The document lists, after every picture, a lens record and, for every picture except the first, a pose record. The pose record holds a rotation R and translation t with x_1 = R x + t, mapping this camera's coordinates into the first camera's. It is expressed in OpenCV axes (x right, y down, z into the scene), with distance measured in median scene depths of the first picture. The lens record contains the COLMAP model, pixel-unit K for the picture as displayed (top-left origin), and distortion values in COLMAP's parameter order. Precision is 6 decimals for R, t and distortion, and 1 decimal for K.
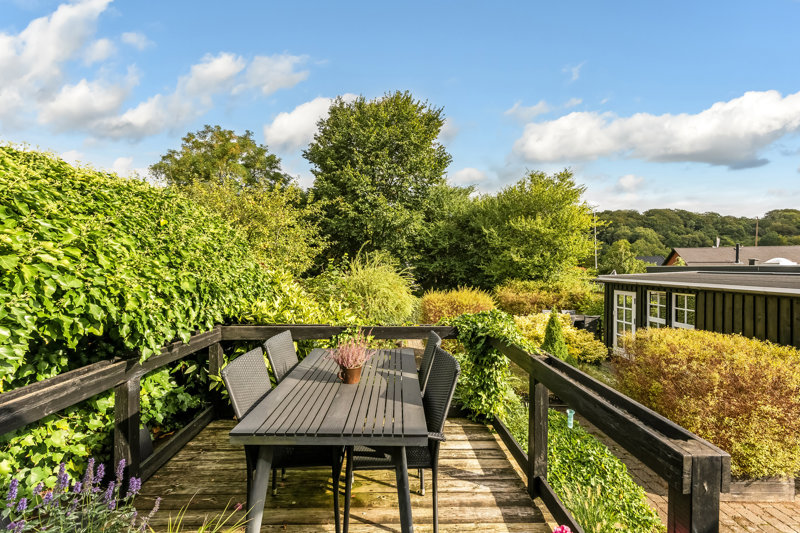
lens RADIAL K [[330.6, 0, 400.0], [0, 330.6, 266.5], [0, 0, 1]] dist [-0.011702, 0.000093]
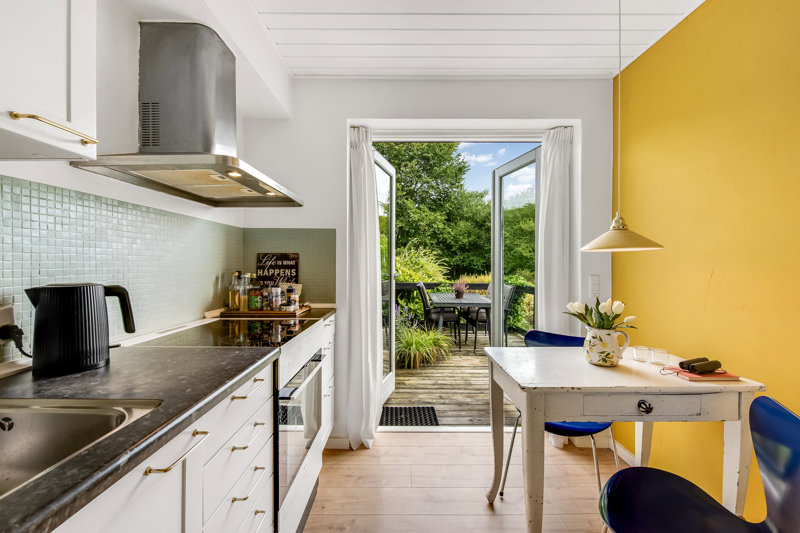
lens RADIAL K [[330.6, 0, 400.0], [0, 330.6, 266.5], [0, 0, 1]] dist [-0.011702, 0.000093]
pose [[0.999769, 0.001038, -0.021445, -0.066247], [-0.000922, 0.999985, 0.005418, 0.015401], [0.021450, -0.005397, 0.999755, -0.167433]]
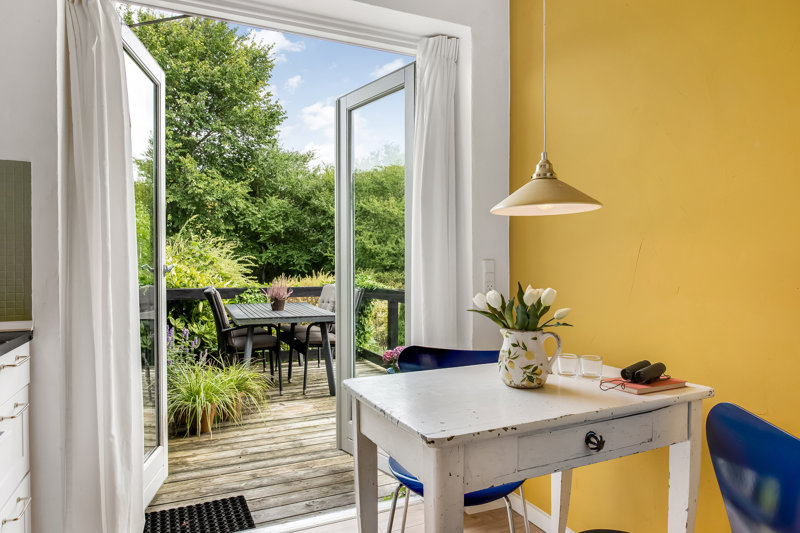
lens RADIAL K [[499.6, 0, 400.0], [0, 499.6, 266.5], [0, 0, 1]] dist [-0.019748, 0.001979]
pose [[0.917109, -0.008356, 0.398548, -0.066895], [0.006403, 0.999960, 0.006233, 0.017158], [-0.398584, -0.003164, 0.917126, -0.161272]]
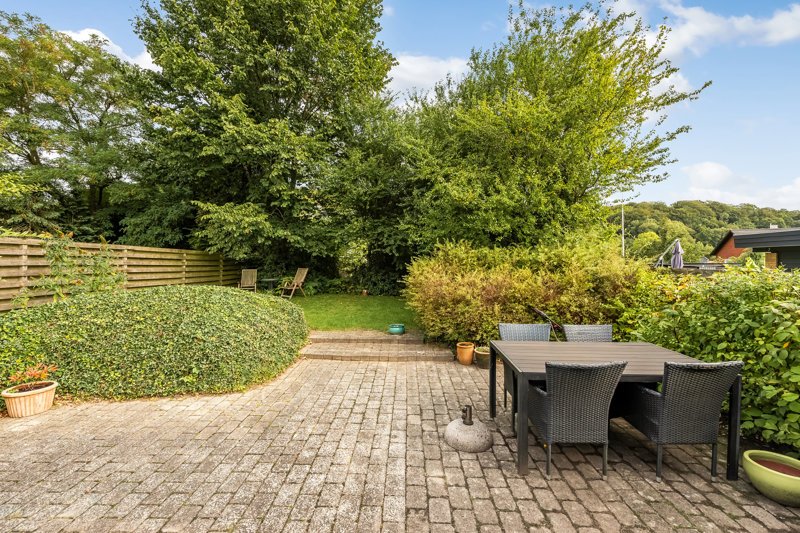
lens RADIAL K [[330.6, 0, 400.0], [0, 330.6, 266.5], [0, 0, 1]] dist [-0.011702, 0.000093]
pose [[0.998897, 0.002399, -0.046887, 0.232356], [-0.001926, 0.999947, 0.010133, 0.050559], [0.046909, -0.010032, 0.998849, 0.455124]]
